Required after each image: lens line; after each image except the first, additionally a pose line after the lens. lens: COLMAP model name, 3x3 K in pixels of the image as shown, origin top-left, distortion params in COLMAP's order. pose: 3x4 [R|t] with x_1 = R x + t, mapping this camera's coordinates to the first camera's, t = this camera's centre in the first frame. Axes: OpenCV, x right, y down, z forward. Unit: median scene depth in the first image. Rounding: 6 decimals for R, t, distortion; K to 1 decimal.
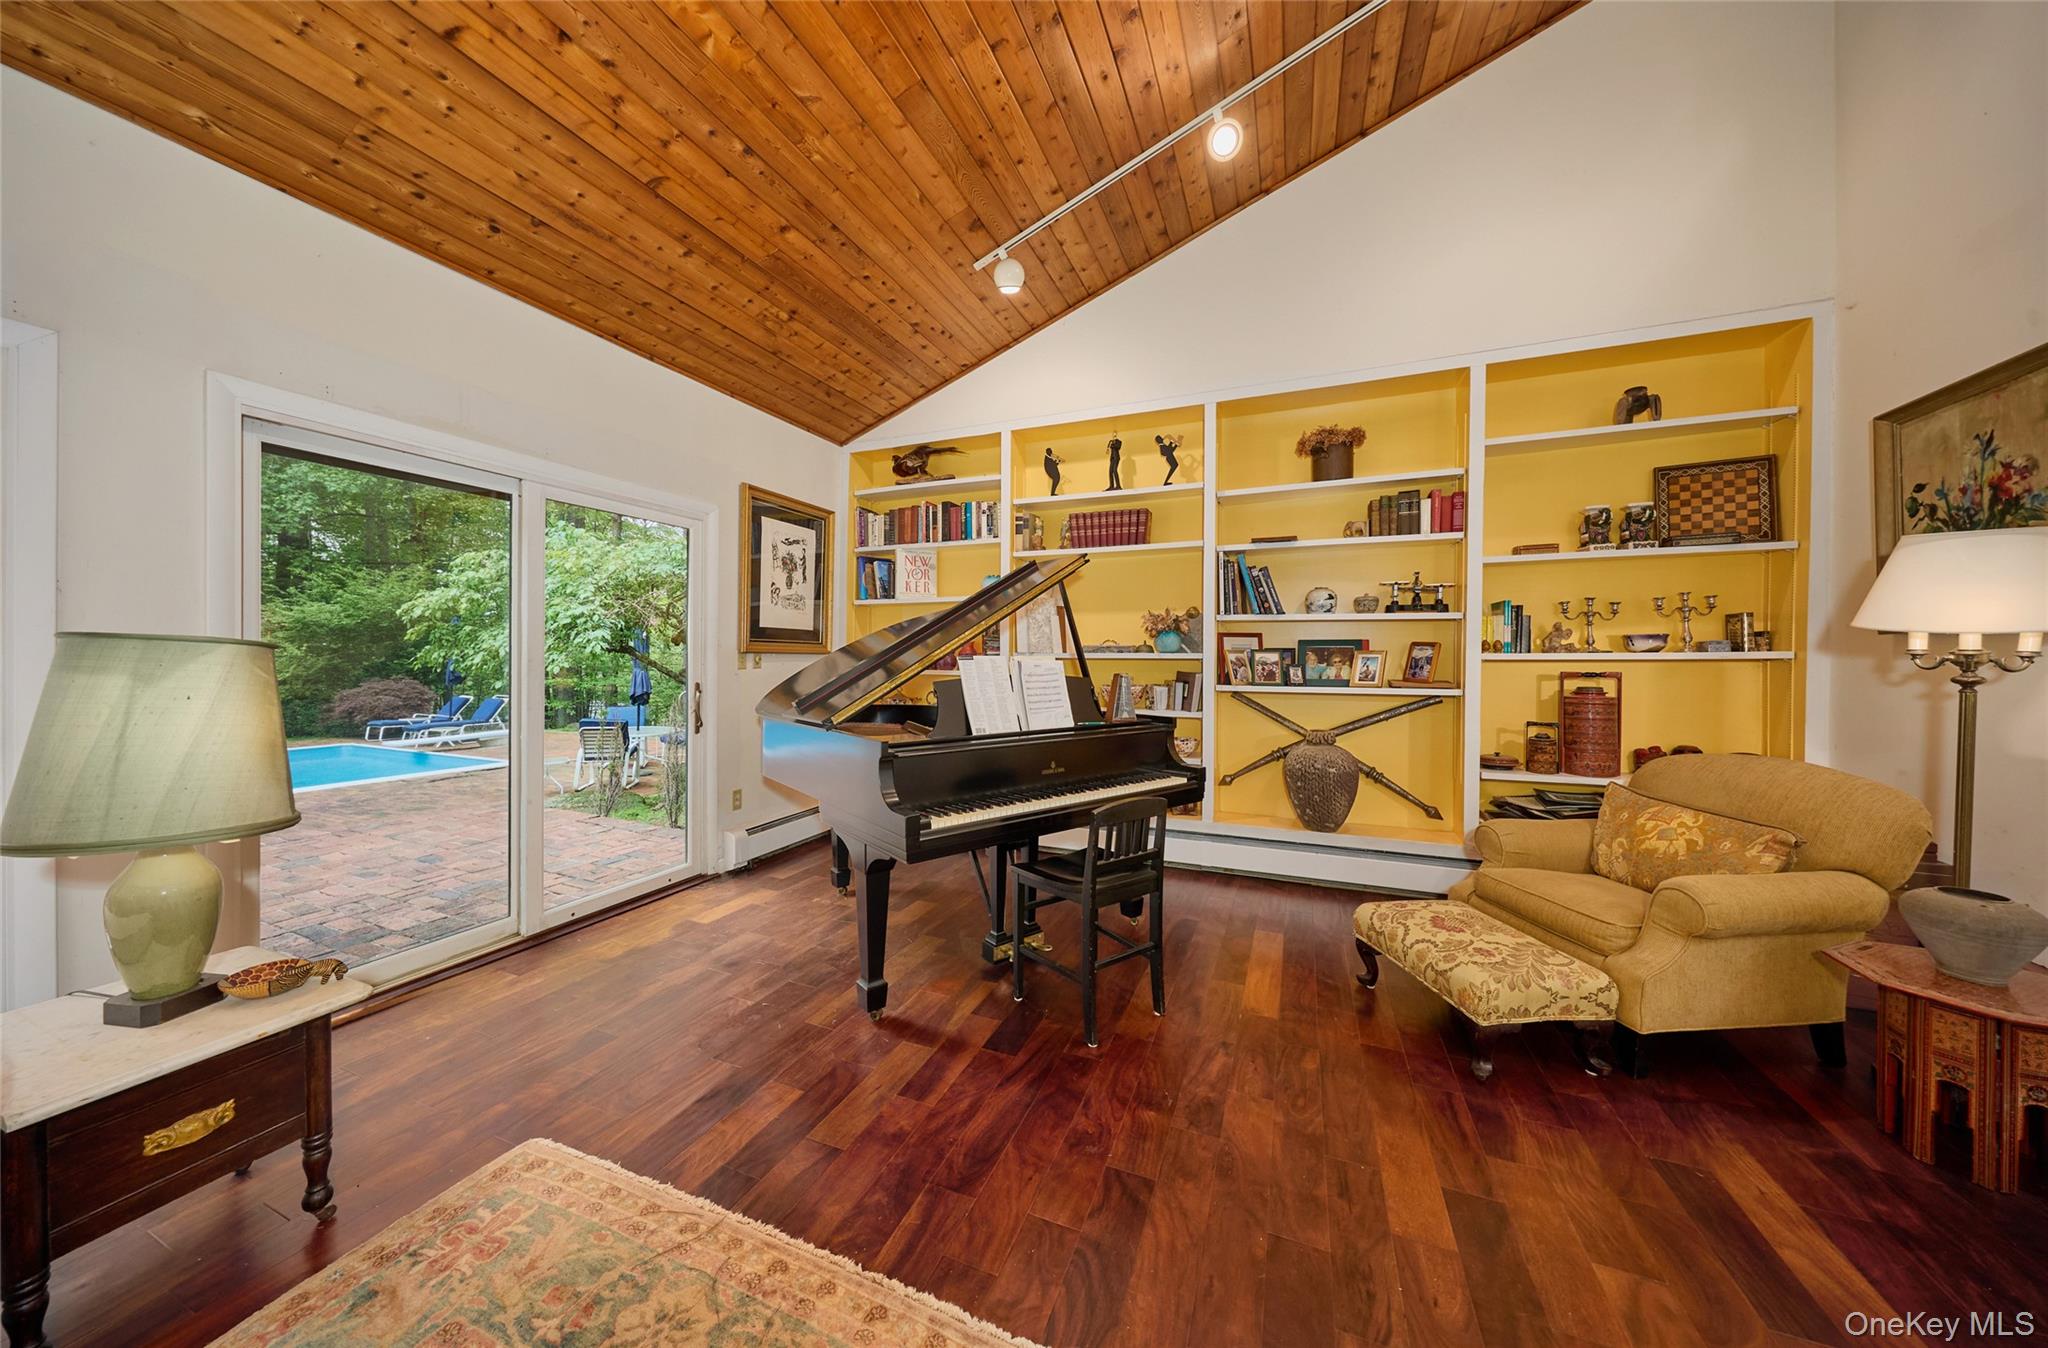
lens RADIAL K [[648.4, 0, 1027.1], [0, 648.4, 656.0], [0, 0, 1]] dist [-0.012021, -0.000074]
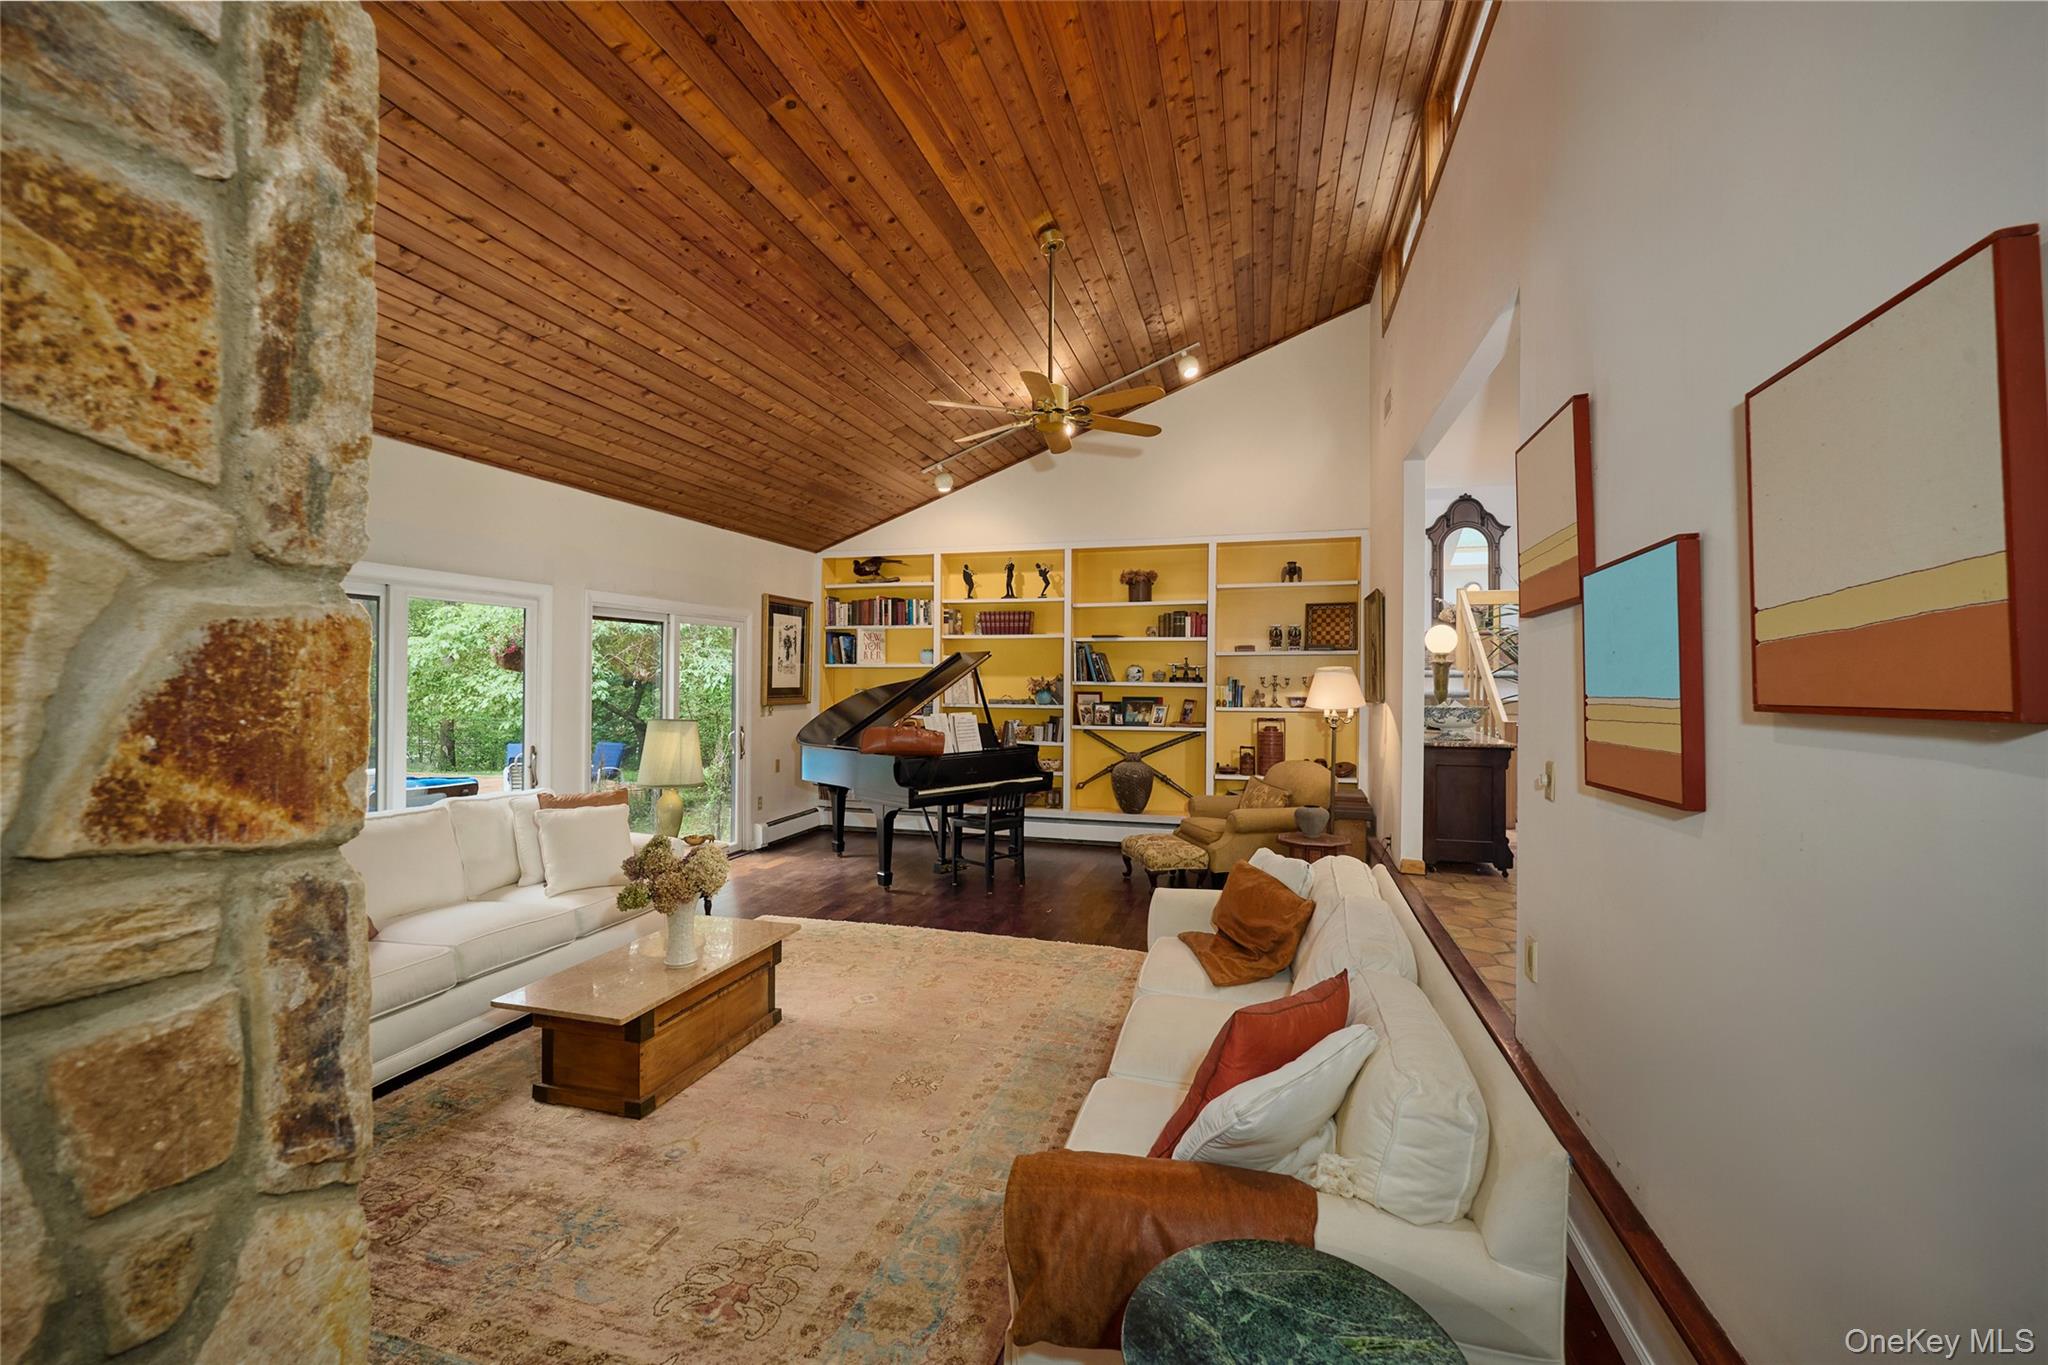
lens RADIAL K [[818.7, 0, 1028.8], [0, 818.7, 676.3], [0, 0, 1]] dist [-0.004549, -0.000230]
pose [[0.992371, 0.000579, 0.123289, -0.061956], [-0.001070, 0.999992, 0.003918, -0.083118], [-0.123286, -0.004020, 0.992363, -0.981962]]
